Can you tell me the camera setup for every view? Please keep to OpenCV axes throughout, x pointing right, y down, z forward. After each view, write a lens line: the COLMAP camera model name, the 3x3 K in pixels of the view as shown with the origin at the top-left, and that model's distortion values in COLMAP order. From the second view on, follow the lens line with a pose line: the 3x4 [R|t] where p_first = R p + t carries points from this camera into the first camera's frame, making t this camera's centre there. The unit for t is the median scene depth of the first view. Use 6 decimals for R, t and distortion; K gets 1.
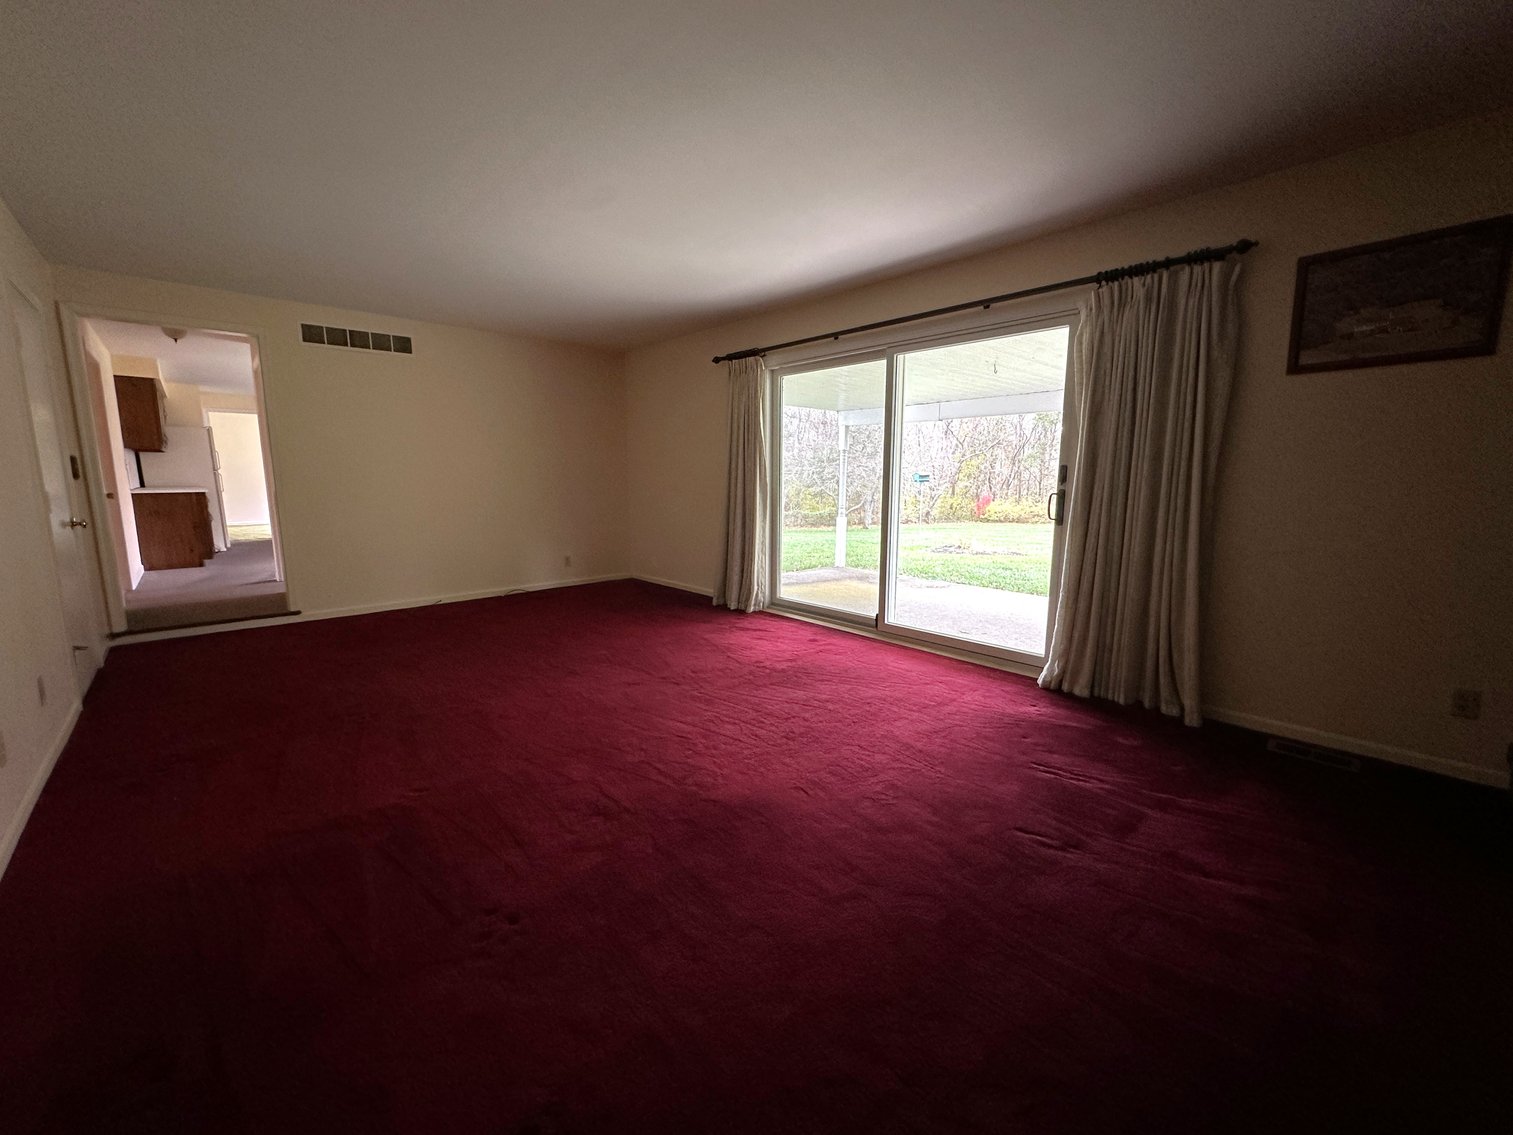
lens RADIAL K [[607.1, 0, 754.9], [0, 607.1, 567.9], [0, 0, 1]] dist [-0.003823, 0.000510]
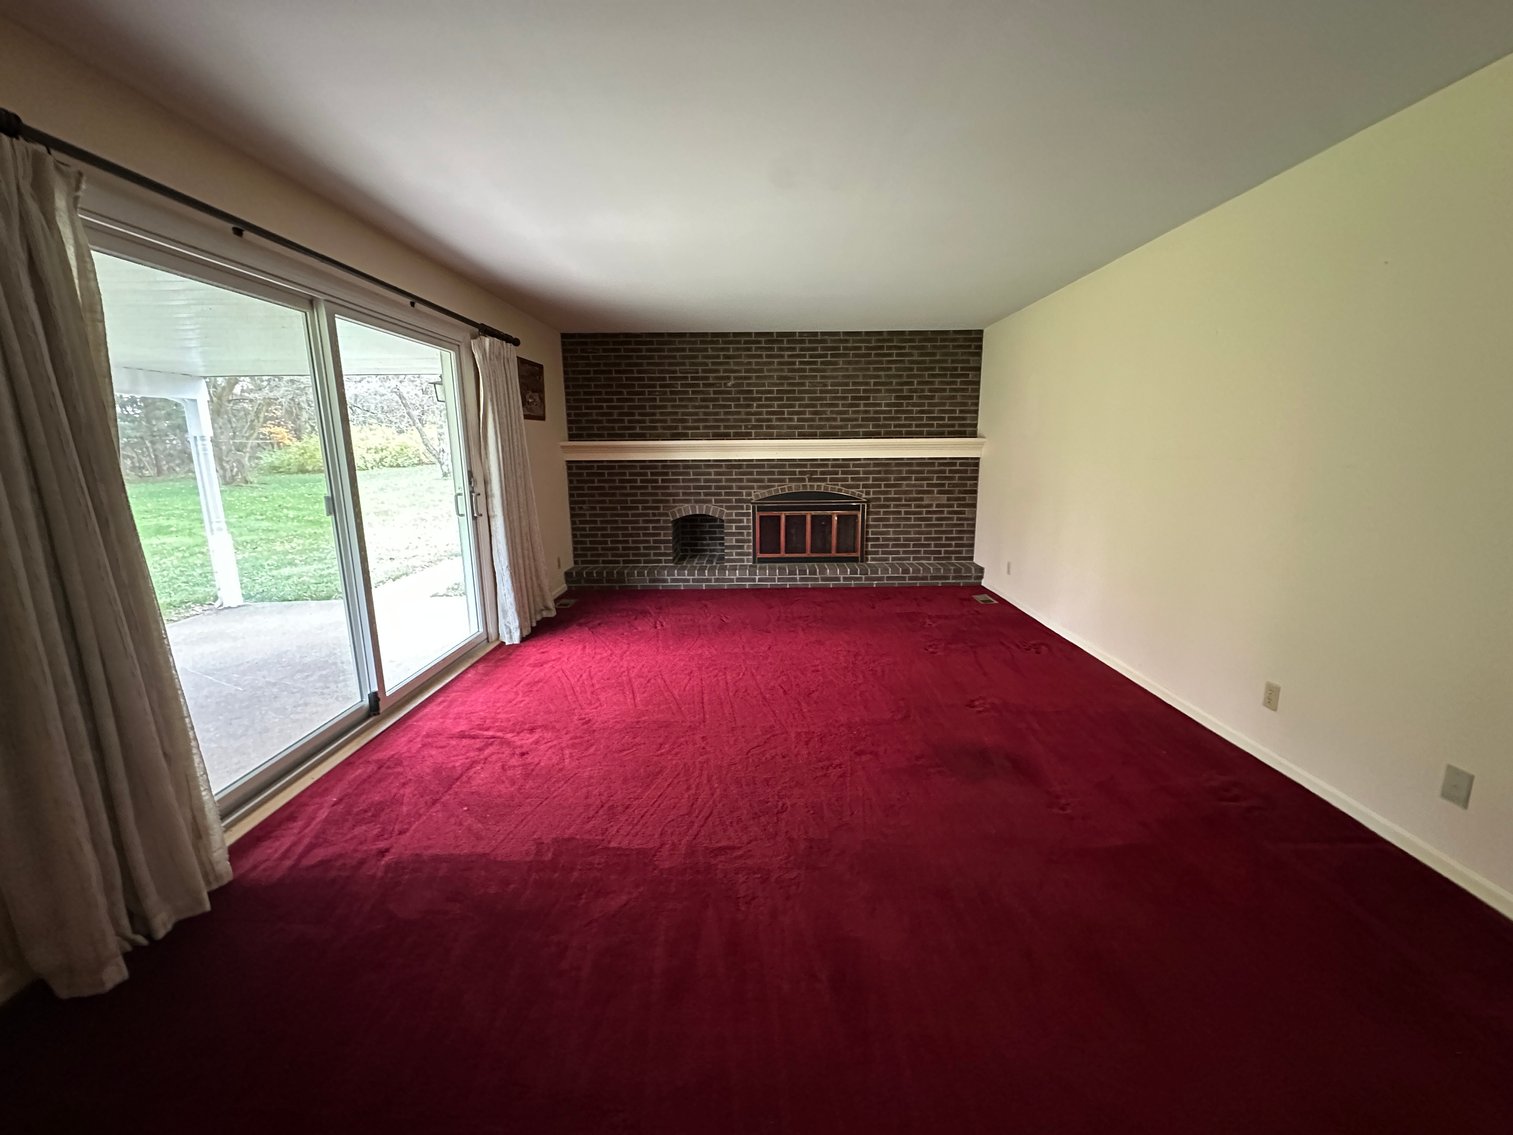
lens RADIAL K [[607.1, 0, 756.6], [0, 607.1, 570.1], [0, 0, 1]] dist [-0.003823, 0.000510]
pose [[-0.738805, -0.129869, 0.661287, -0.612203], [0.104434, 0.947339, 0.302723, -0.238155], [-0.665778, 0.292715, -0.686336, 1.246904]]
